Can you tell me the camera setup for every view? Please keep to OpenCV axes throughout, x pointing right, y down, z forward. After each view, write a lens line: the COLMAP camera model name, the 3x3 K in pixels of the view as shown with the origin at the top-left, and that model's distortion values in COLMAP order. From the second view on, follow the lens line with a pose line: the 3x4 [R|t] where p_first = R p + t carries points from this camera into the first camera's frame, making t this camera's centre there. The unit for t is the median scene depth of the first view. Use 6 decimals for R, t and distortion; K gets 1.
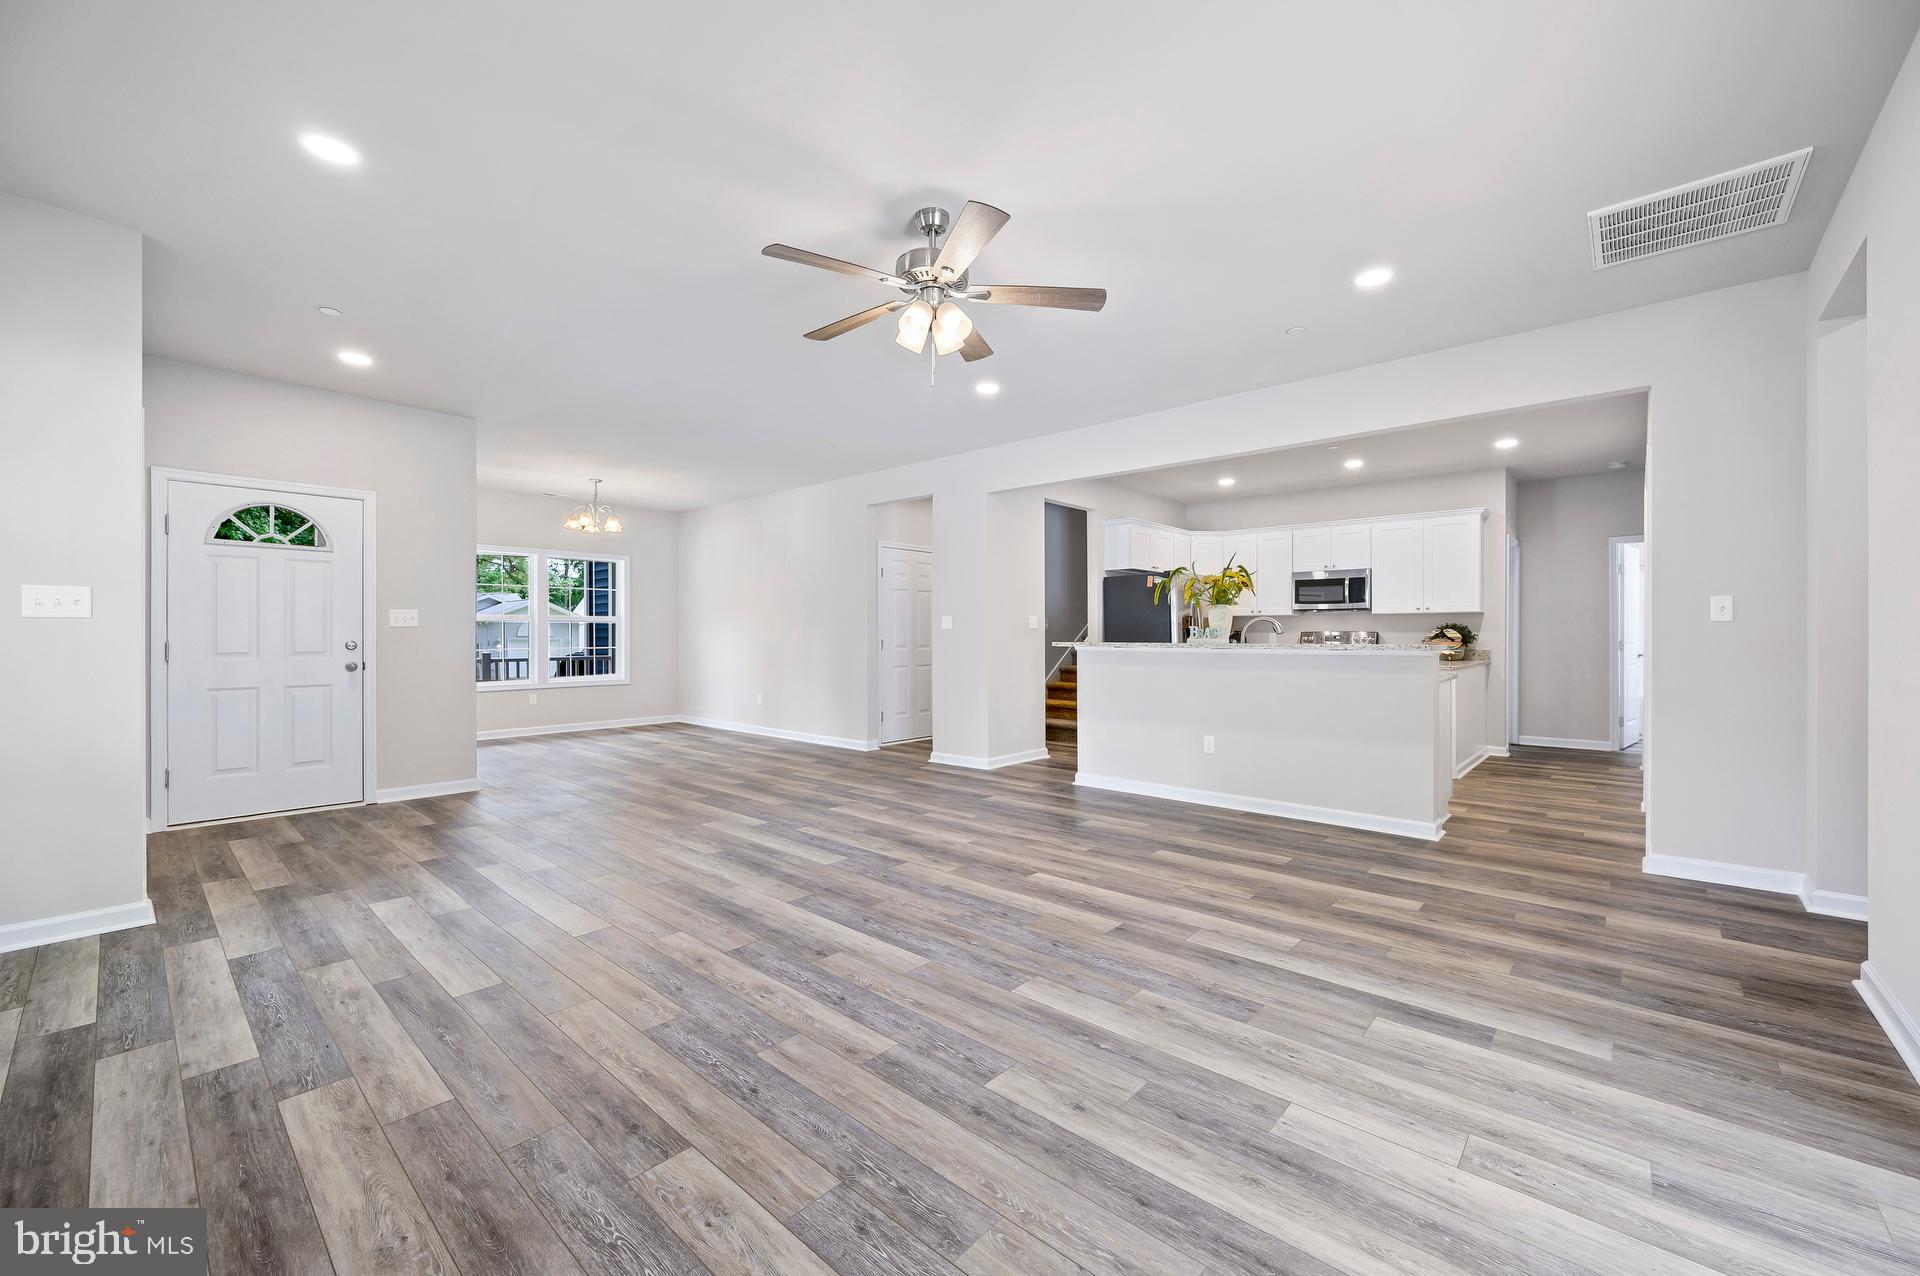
lens RADIAL K [[756.5, 0, 958.8], [0, 756.5, 634.1], [0, 0, 1]] dist [-0.001316, -0.000053]
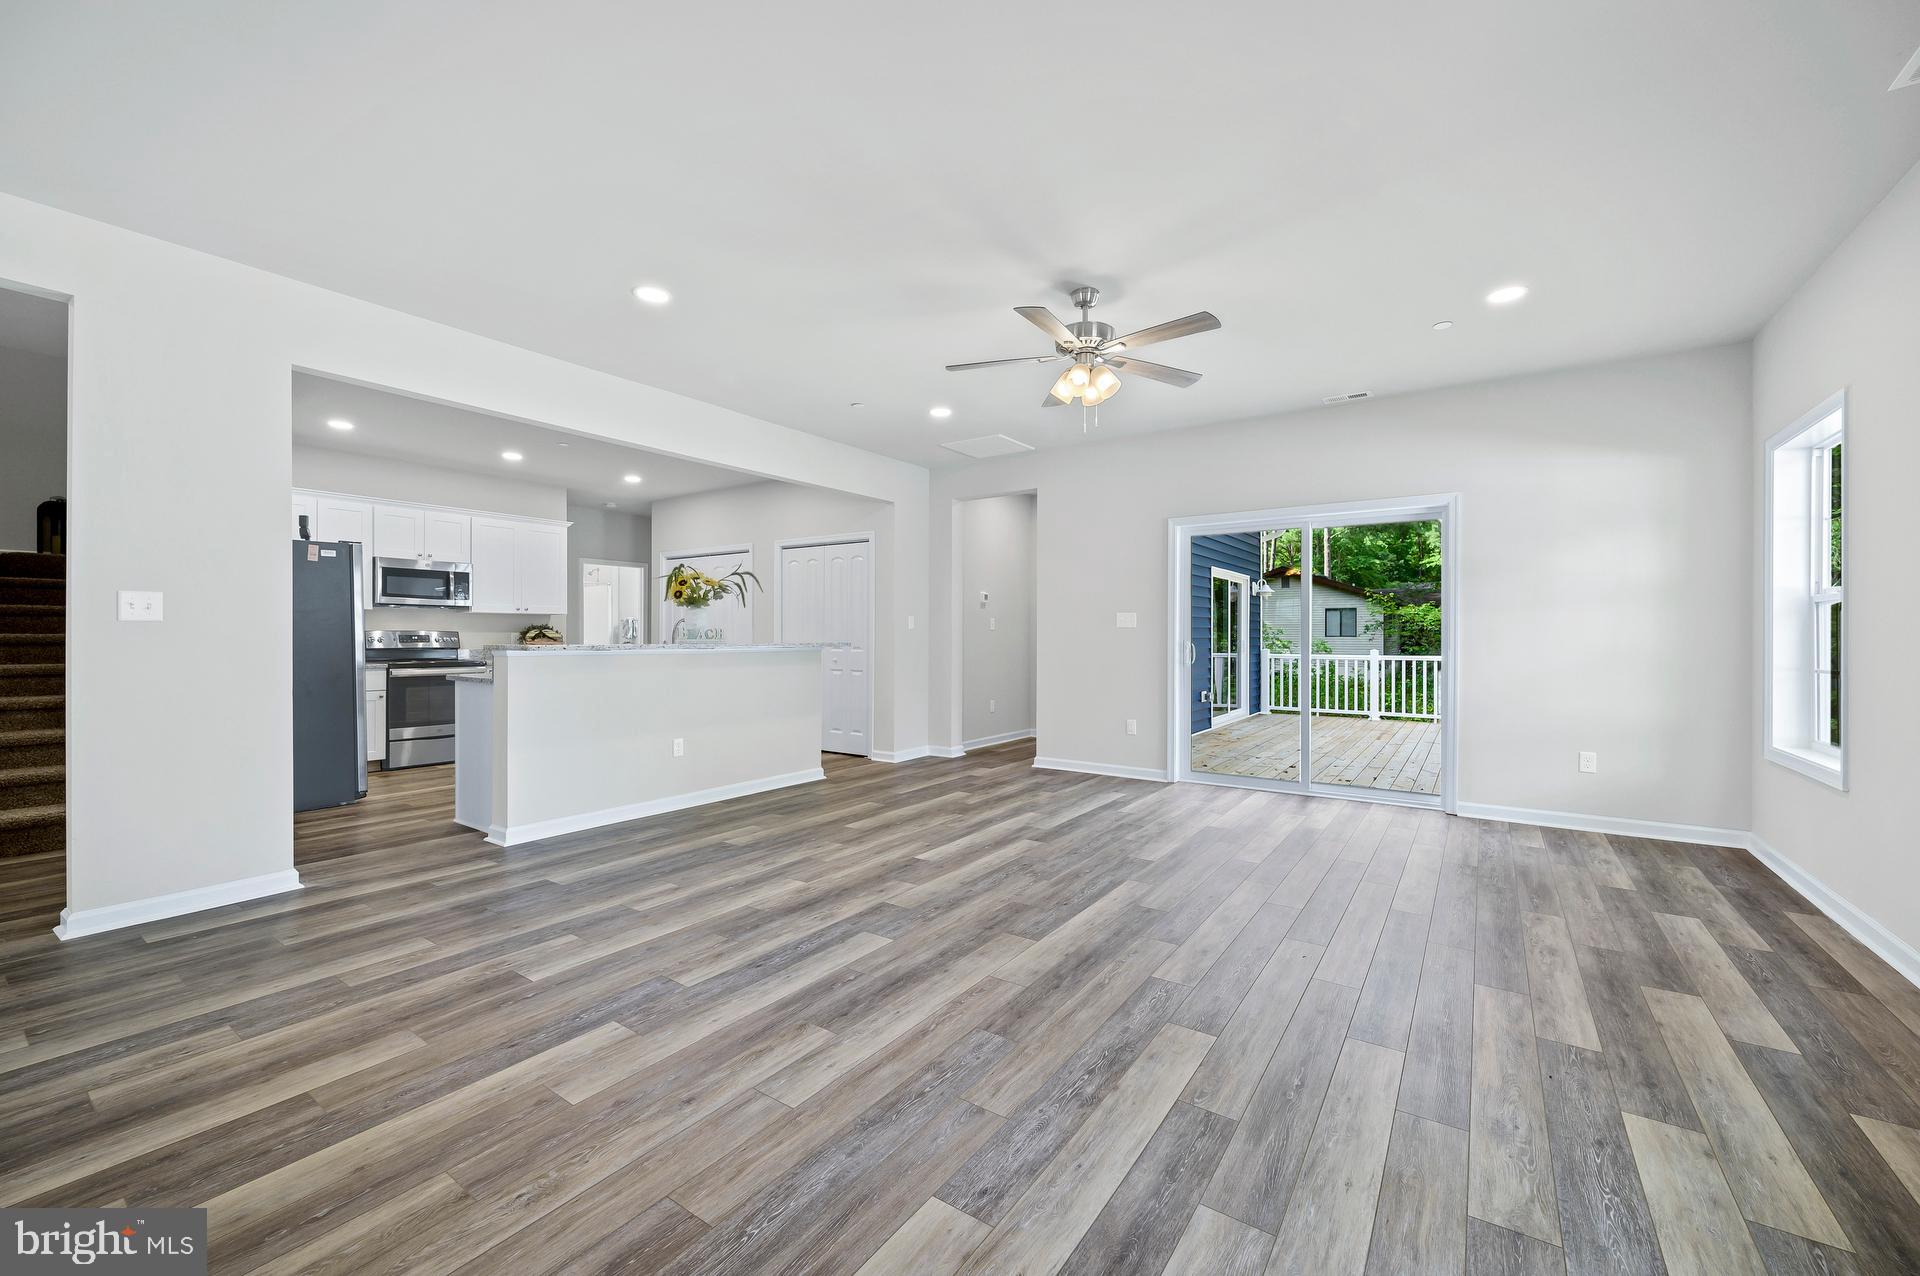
lens RADIAL K [[756.5, 0, 962.2], [0, 756.5, 637.1], [0, 0, 1]] dist [-0.001316, -0.000053]
pose [[-0.126428, -0.002692, 0.991972, -0.832323], [-0.003225, 0.999992, 0.002303, -0.000316], [-0.991970, -0.002908, -0.126436, 0.917615]]
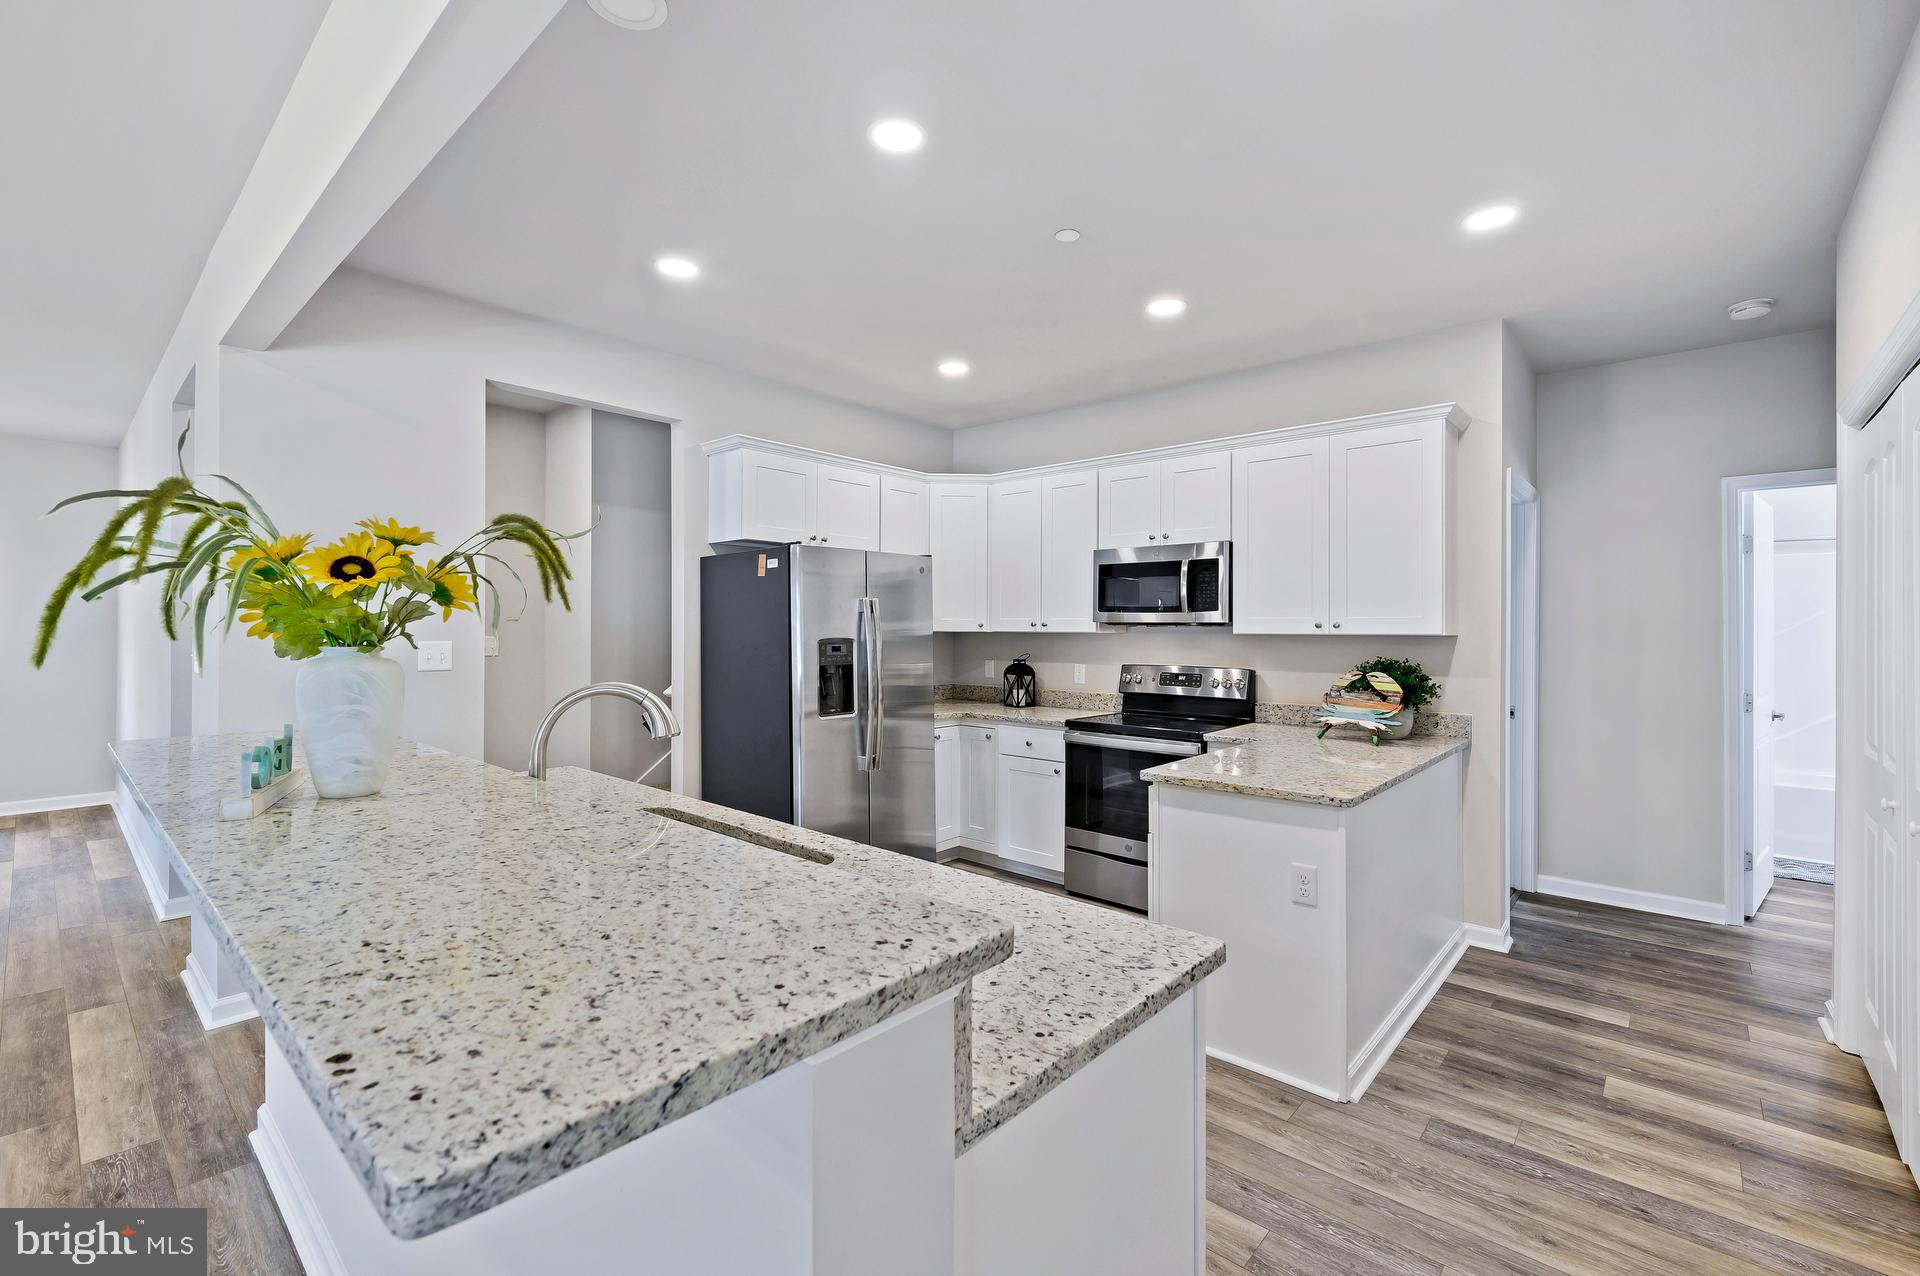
lens RADIAL K [[830.0, 0, 957.7], [0, 830.0, 617.6], [0, 0, 1]] dist [0.001184, 0.001944]
pose [[0.999958, 0.004248, 0.008122, 0.653396], [-0.004150, 0.999918, -0.012102, -0.054202], [-0.008173, 0.012067, 0.999894, 0.837262]]
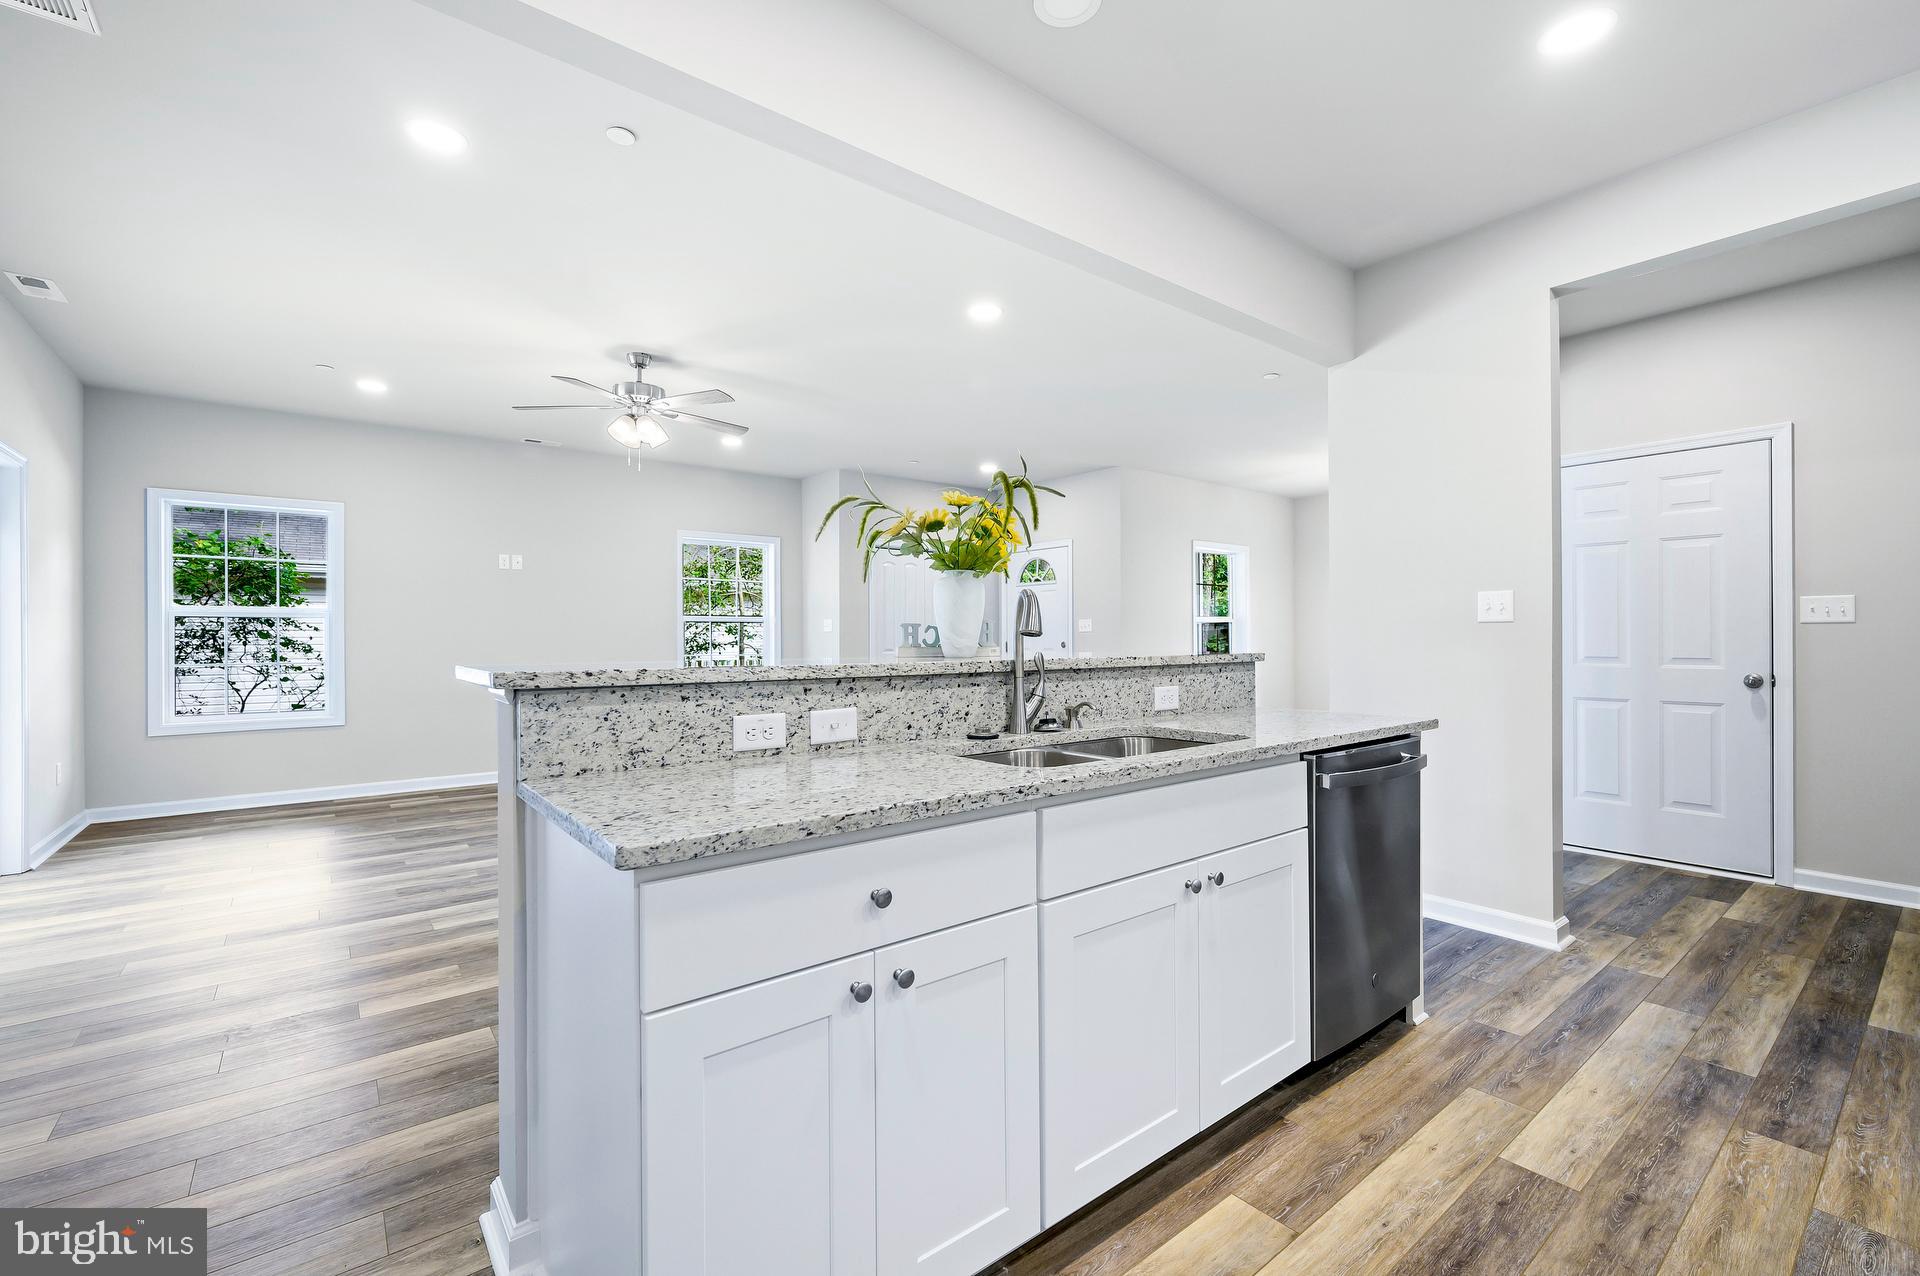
lens RADIAL K [[830.0, 0, 937.3], [0, 830.0, 630.5], [0, 0, 1]] dist [0.001184, 0.001944]
pose [[-0.196666, -0.012059, -0.980396, 0.976759], [0.003117, 0.999912, -0.012925, 0.002606], [0.980466, -0.005598, -0.196611, 1.281698]]
